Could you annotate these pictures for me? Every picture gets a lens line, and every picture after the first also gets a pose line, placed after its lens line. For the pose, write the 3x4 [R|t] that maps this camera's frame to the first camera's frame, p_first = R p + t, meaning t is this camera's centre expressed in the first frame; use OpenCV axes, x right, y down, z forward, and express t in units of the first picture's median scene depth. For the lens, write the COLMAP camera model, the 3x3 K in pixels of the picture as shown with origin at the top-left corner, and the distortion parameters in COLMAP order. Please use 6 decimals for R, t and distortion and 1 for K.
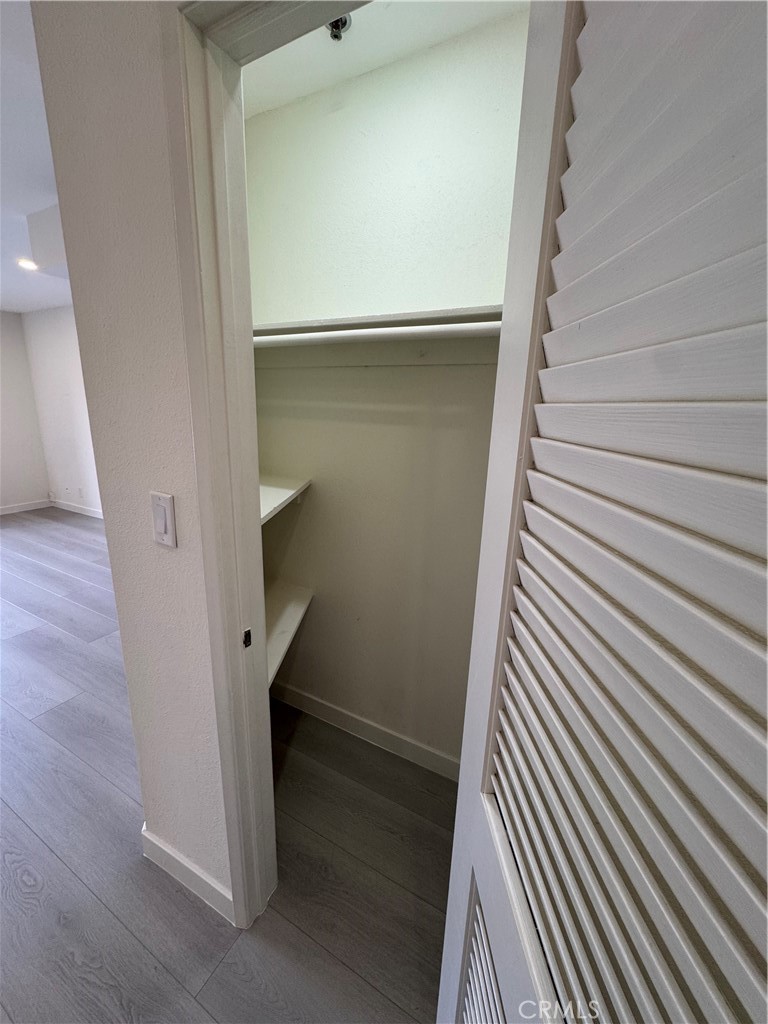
lens RADIAL K [[409.7, 0, 382.2], [0, 409.7, 510.5], [0, 0, 1]] dist [-0.003012, -0.000251]
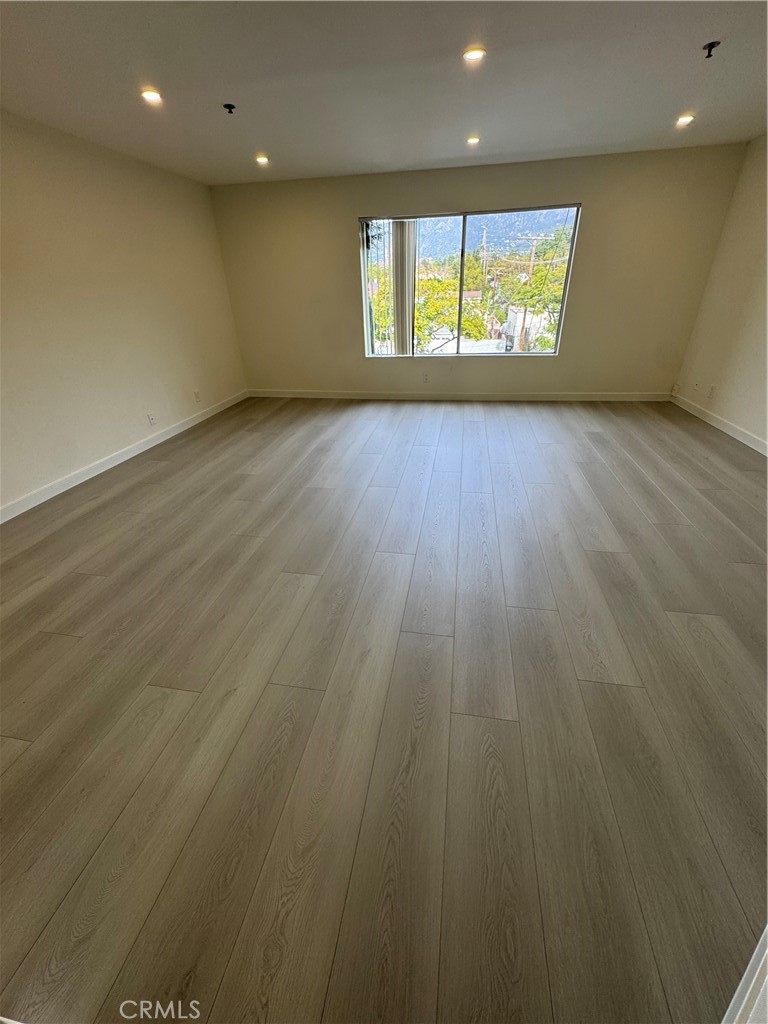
lens RADIAL K [[409.7, 0, 382.2], [0, 409.7, 510.5], [0, 0, 1]] dist [-0.003012, -0.000251]
pose [[0.308547, 0.423038, -0.851961, -0.221848], [-0.192649, 0.904891, 0.379550, -0.019991], [0.931496, 0.047021, 0.360699, 0.164143]]
